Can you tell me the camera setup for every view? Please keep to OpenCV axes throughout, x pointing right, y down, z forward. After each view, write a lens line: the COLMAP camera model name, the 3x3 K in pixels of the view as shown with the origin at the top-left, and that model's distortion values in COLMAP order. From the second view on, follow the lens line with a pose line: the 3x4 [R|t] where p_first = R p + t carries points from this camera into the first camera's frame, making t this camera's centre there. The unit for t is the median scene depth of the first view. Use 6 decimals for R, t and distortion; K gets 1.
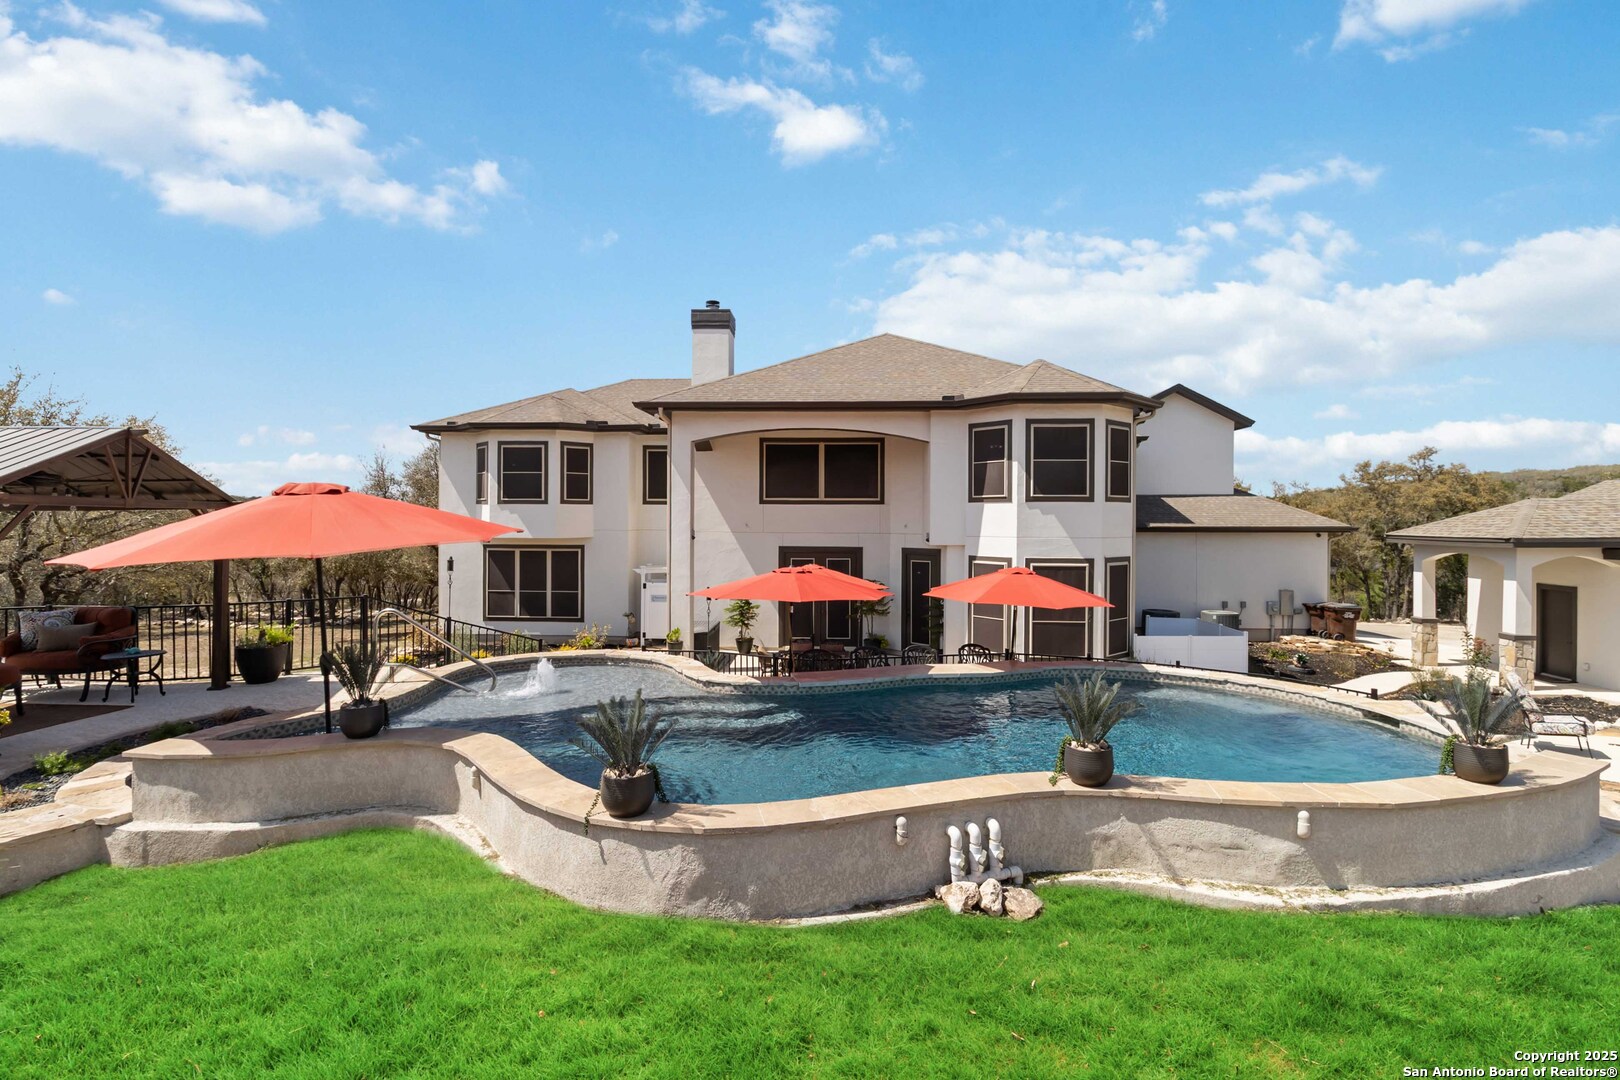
lens RADIAL K [[570.4, 0, 810.0], [0, 570.4, 540.0], [0, 0, 1]] dist [0.000125, 0.000023]
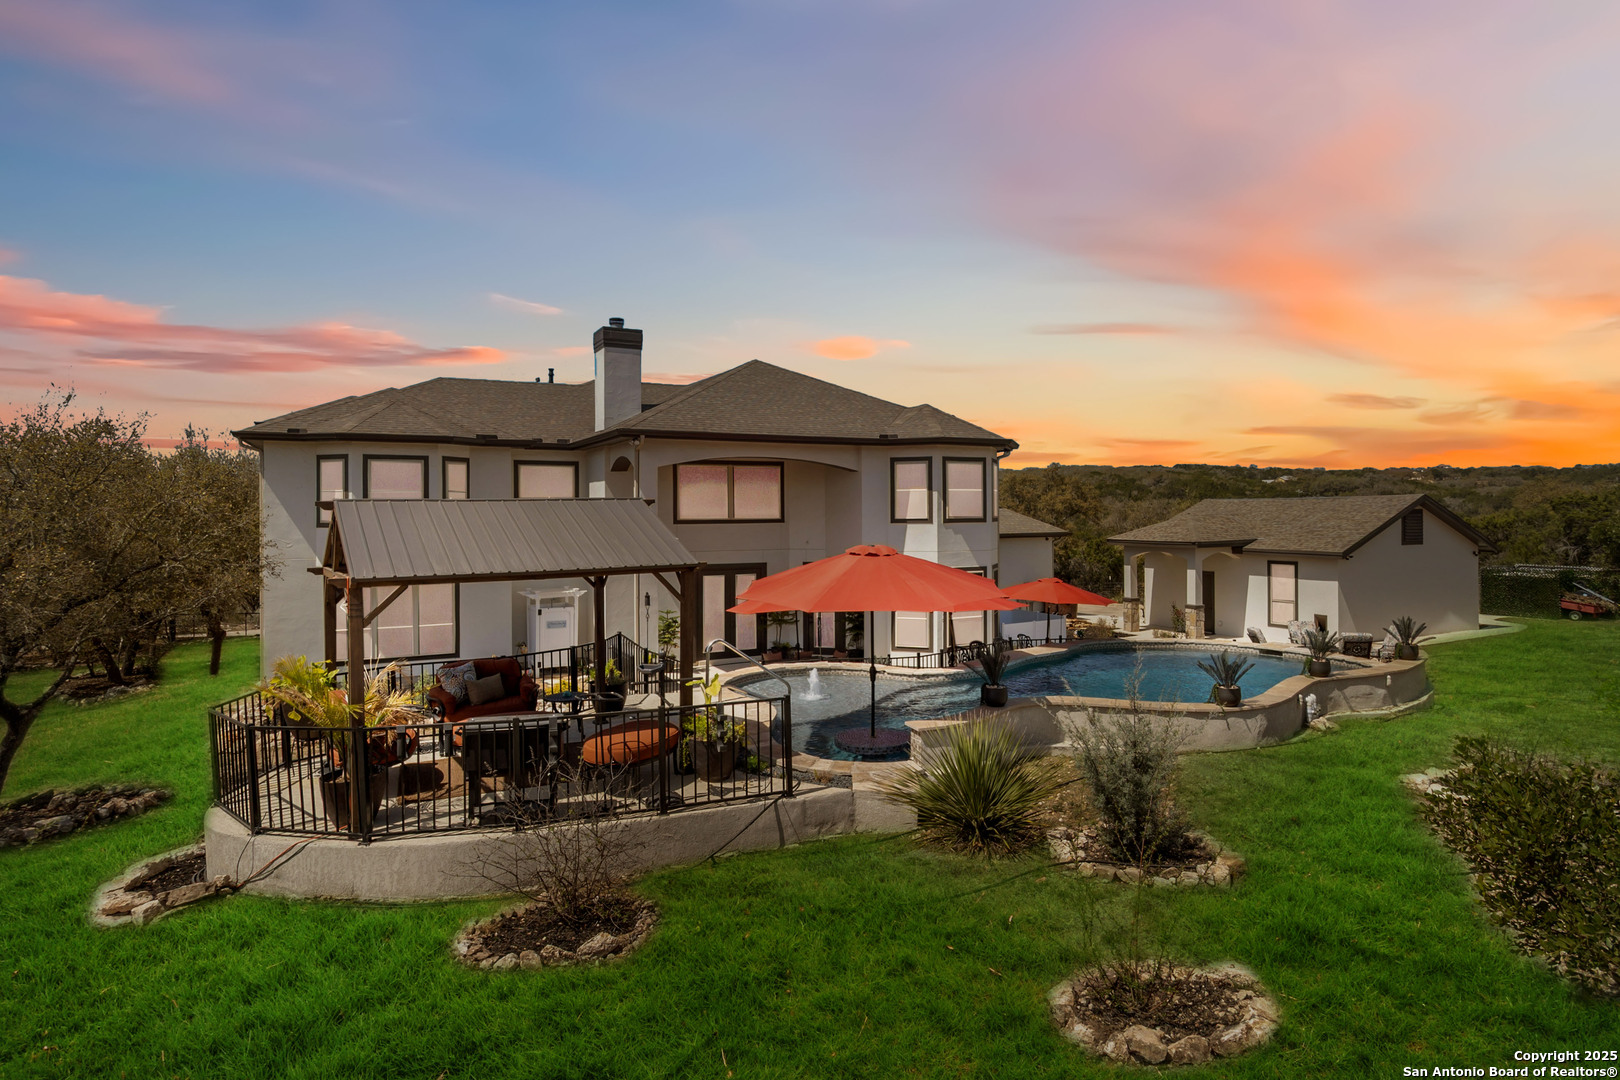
lens RADIAL K [[574.5, 0, 810.0], [0, 574.5, 540.0], [0, 0, 1]] dist [0.000631, 0.000065]
pose [[0.930158, -0.021168, 0.366549, -0.346275], [0.027299, 0.999561, -0.011550, -0.022790], [-0.366143, 0.020750, 0.930327, -0.061520]]
